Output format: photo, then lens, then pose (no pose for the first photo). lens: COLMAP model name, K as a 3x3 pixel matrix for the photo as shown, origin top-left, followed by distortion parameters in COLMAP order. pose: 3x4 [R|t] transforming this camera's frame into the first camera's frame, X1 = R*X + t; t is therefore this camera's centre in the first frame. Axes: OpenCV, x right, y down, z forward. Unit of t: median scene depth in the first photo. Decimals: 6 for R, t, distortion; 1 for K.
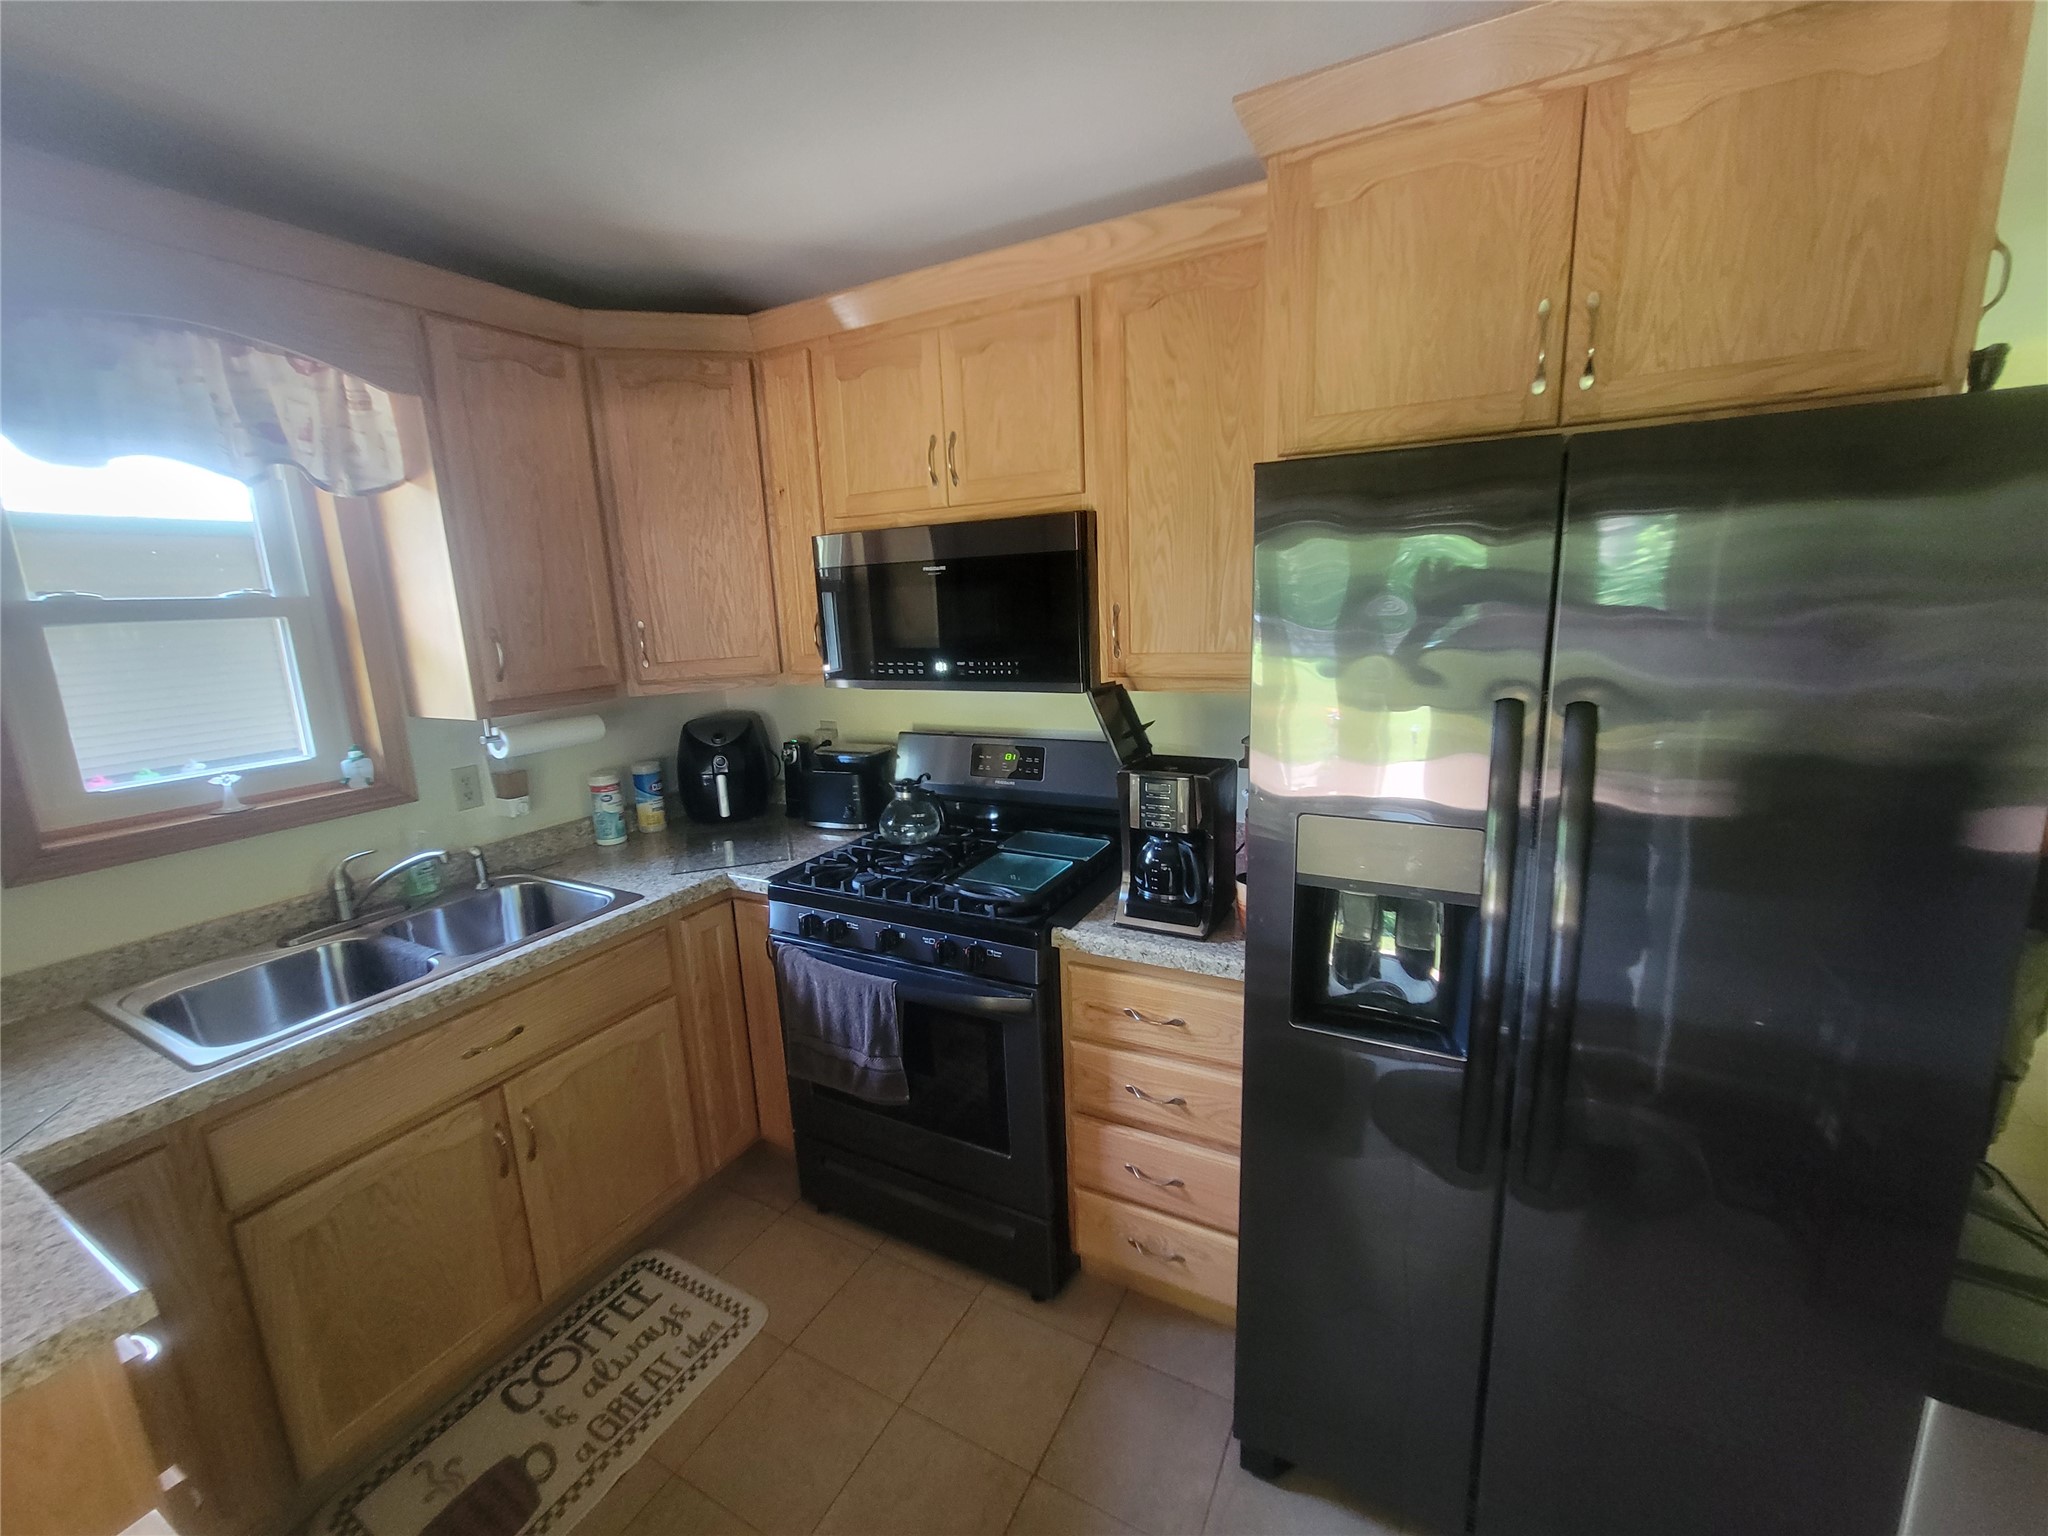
lens RADIAL K [[828.3, 0, 1016.6], [0, 828.3, 760.0], [0, 0, 1]] dist [-0.019167, 0.006620]
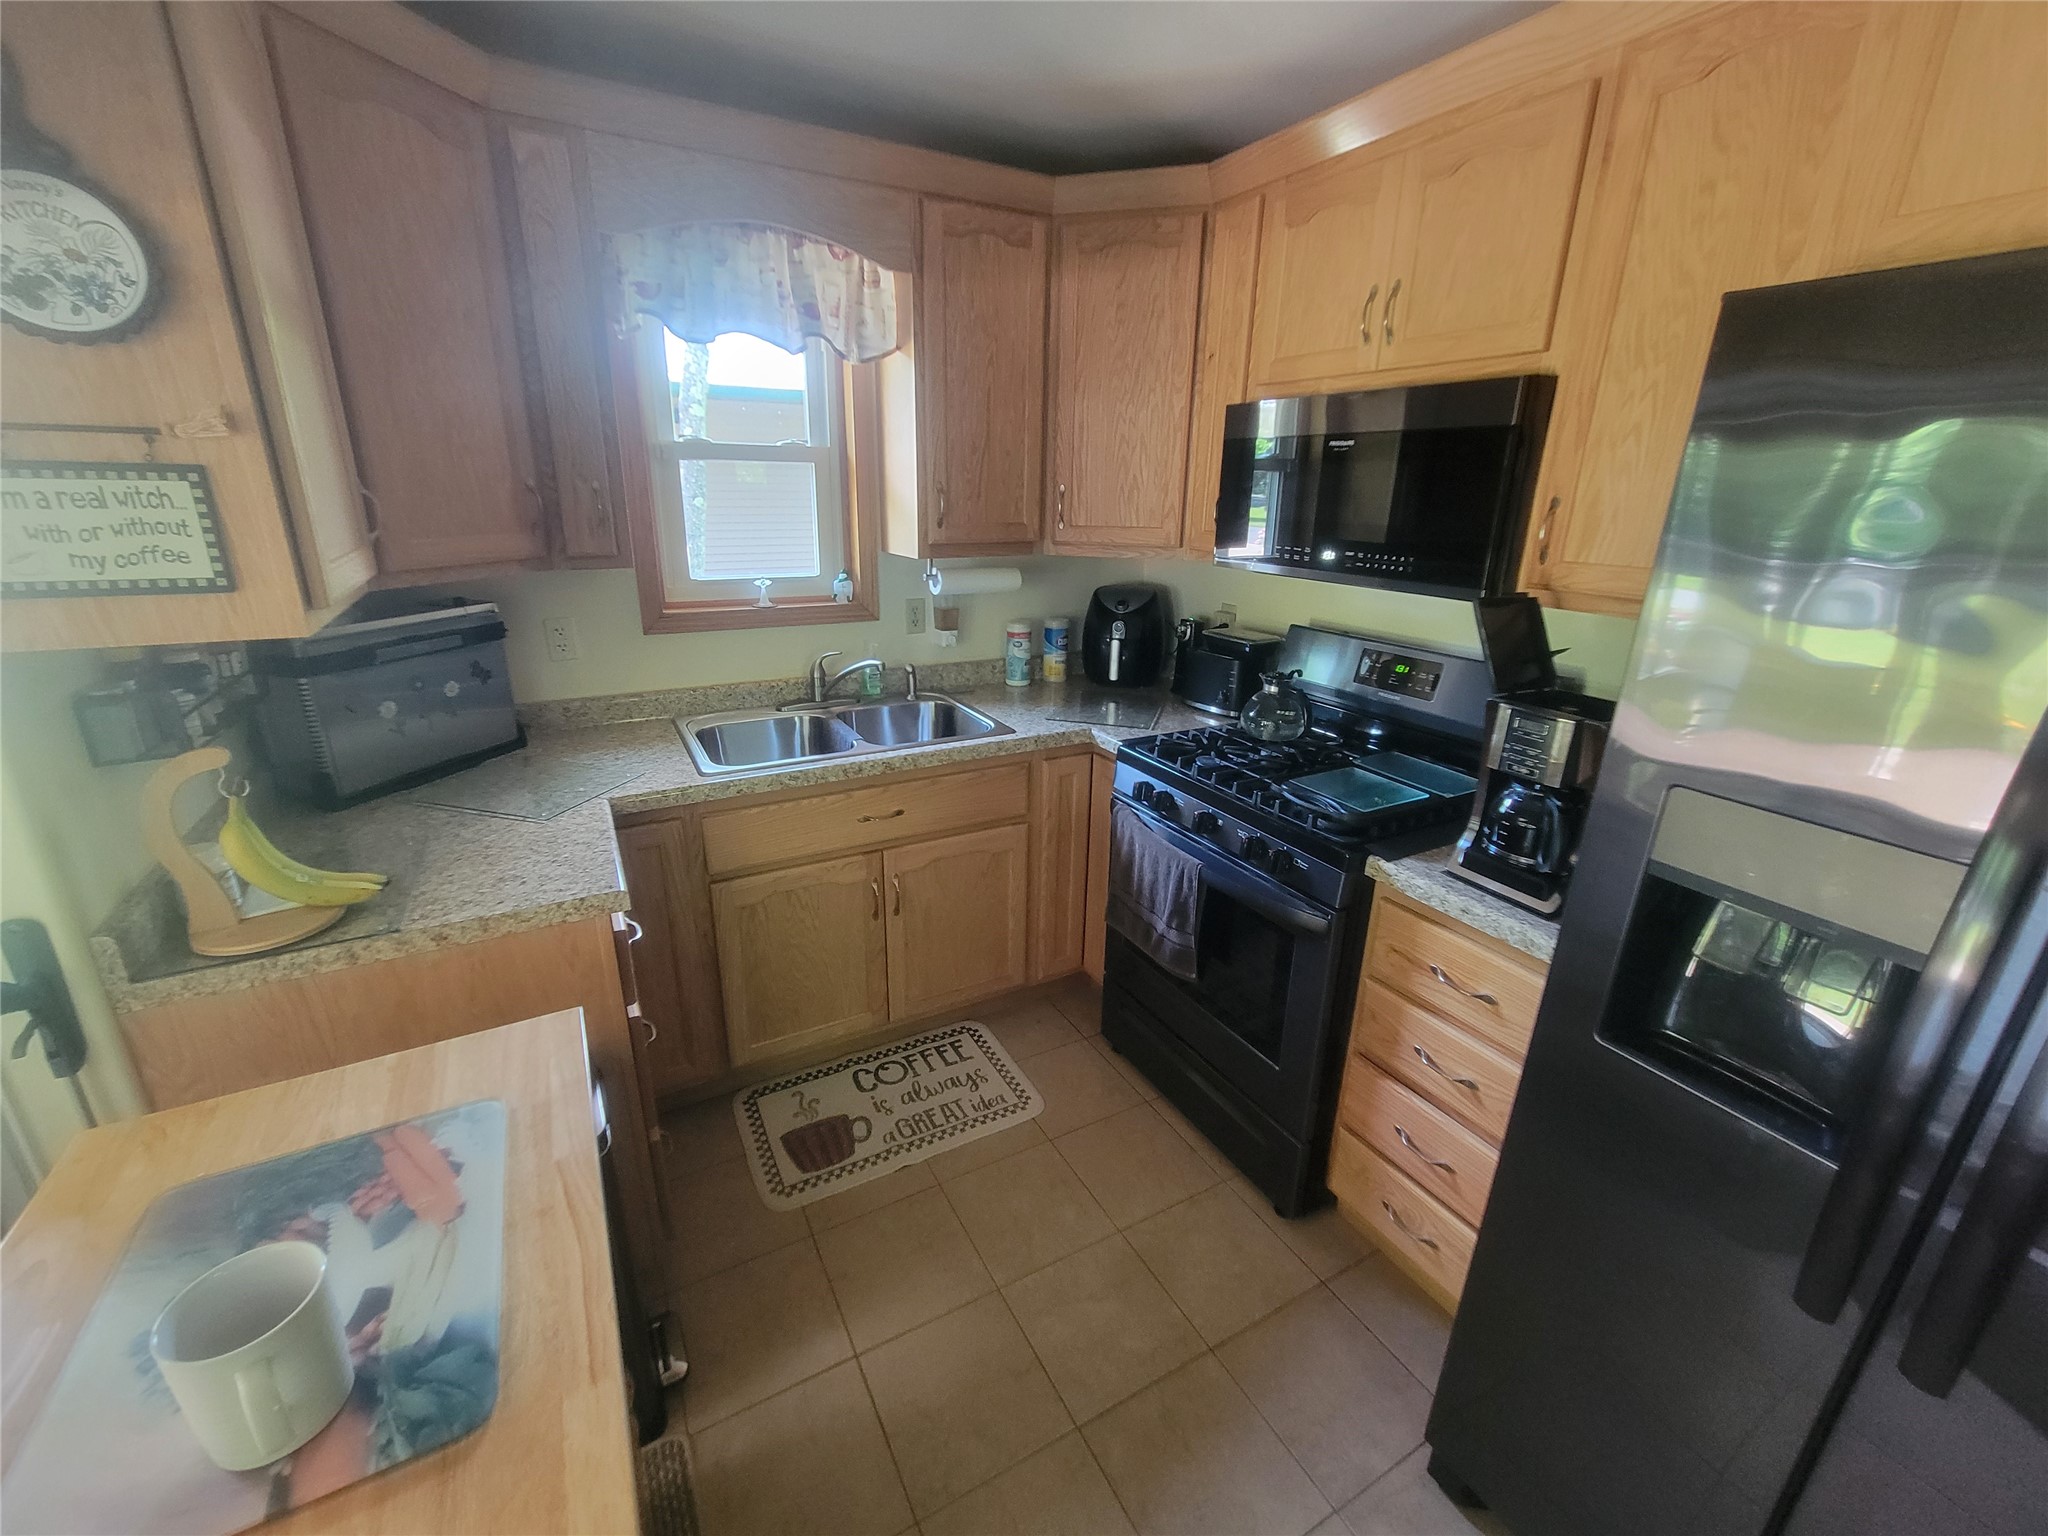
lens RADIAL K [[828.3, 0, 1016.6], [0, 828.3, 760.0], [0, 0, 1]] dist [-0.019167, 0.006620]
pose [[0.836652, 0.226017, -0.498928, 0.136574], [-0.159357, 0.971933, 0.173065, 0.005575], [0.524040, -0.065287, 0.849188, 0.030537]]
